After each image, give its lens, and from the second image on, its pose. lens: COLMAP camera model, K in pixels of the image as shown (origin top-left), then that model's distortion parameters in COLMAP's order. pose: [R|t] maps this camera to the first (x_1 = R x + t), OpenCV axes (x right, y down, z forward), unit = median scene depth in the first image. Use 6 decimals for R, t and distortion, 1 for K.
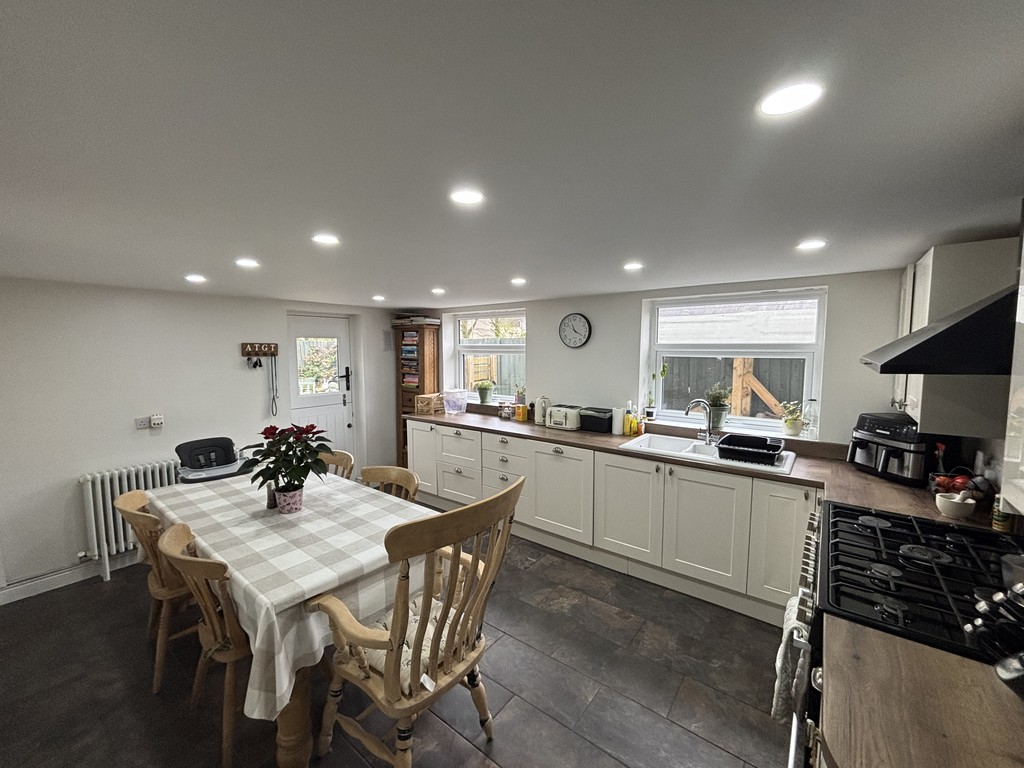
lens RADIAL K [[413.1, 0, 511.9], [0, 413.1, 382.9], [0, 0, 1]] dist [-0.002462, -0.000166]
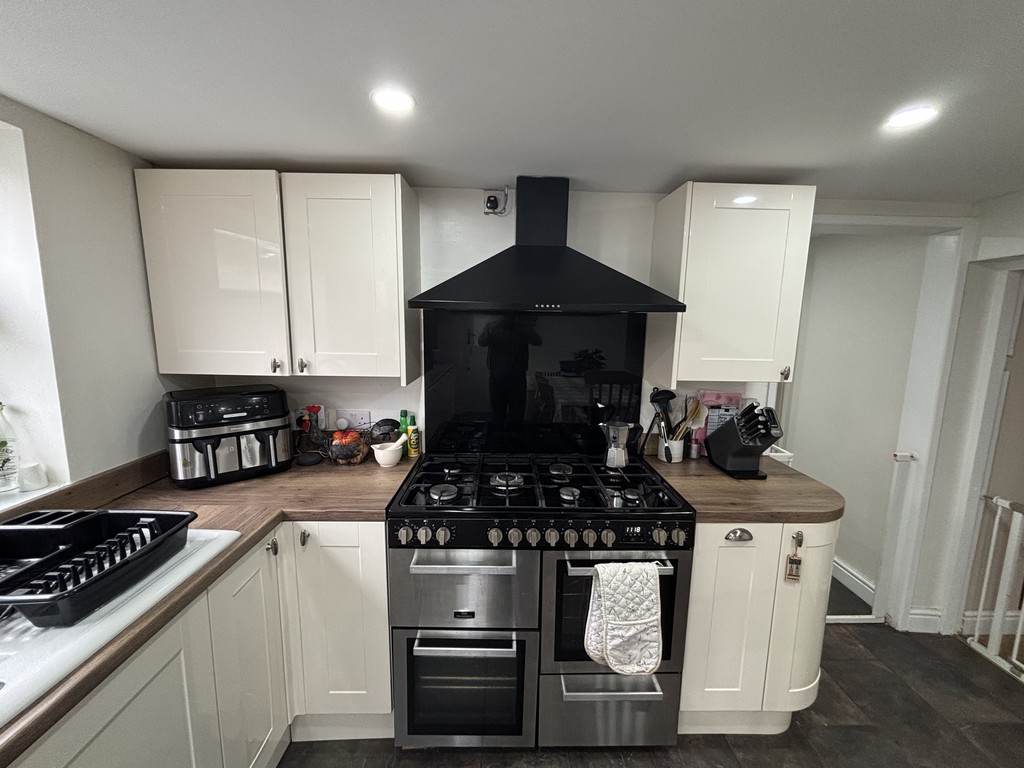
lens RADIAL K [[413.1, 0, 512.3], [0, 413.1, 383.8], [0, 0, 1]] dist [-0.002462, -0.000166]
pose [[-0.623741, -0.120999, 0.772209, 0.059236], [0.057297, 0.978209, 0.199559, -0.022100], [-0.779529, 0.168719, -0.603216, 0.579096]]
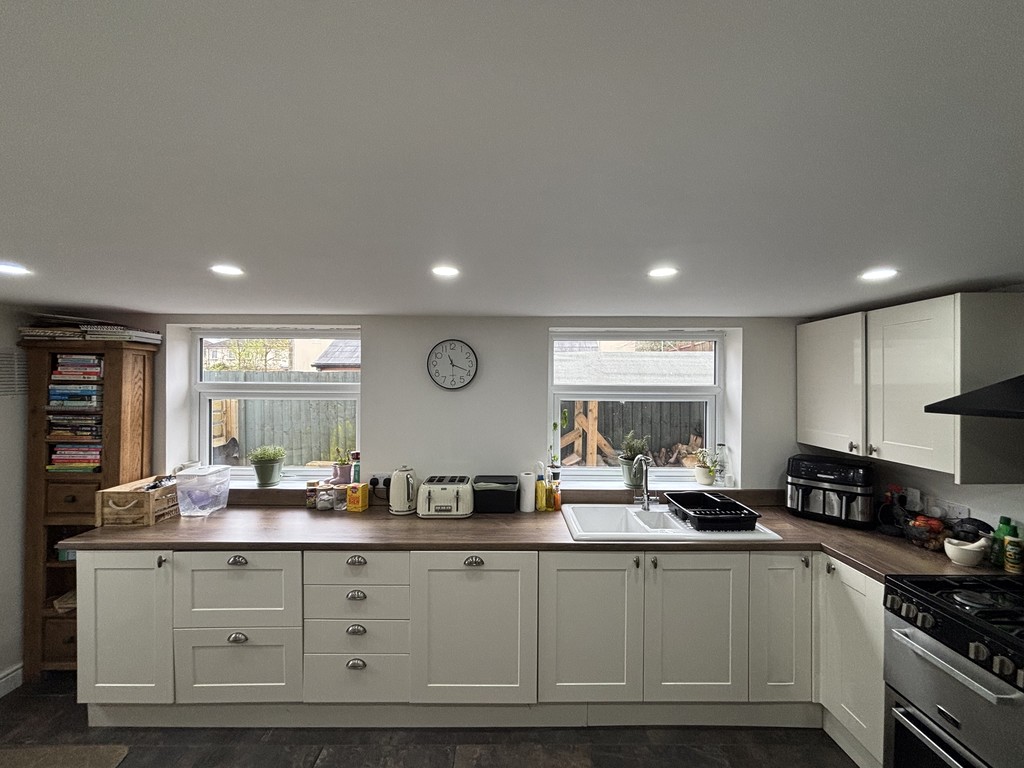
lens RADIAL K [[413.7, 0, 510.1], [0, 413.7, 385.4], [0, 0, 1]] dist [0.000717, -0.001319]
pose [[0.784762, 0.003661, 0.619786, -0.174007], [0.047531, 0.996682, -0.066070, -0.038647], [-0.617972, 0.081308, 0.781984, 0.370888]]
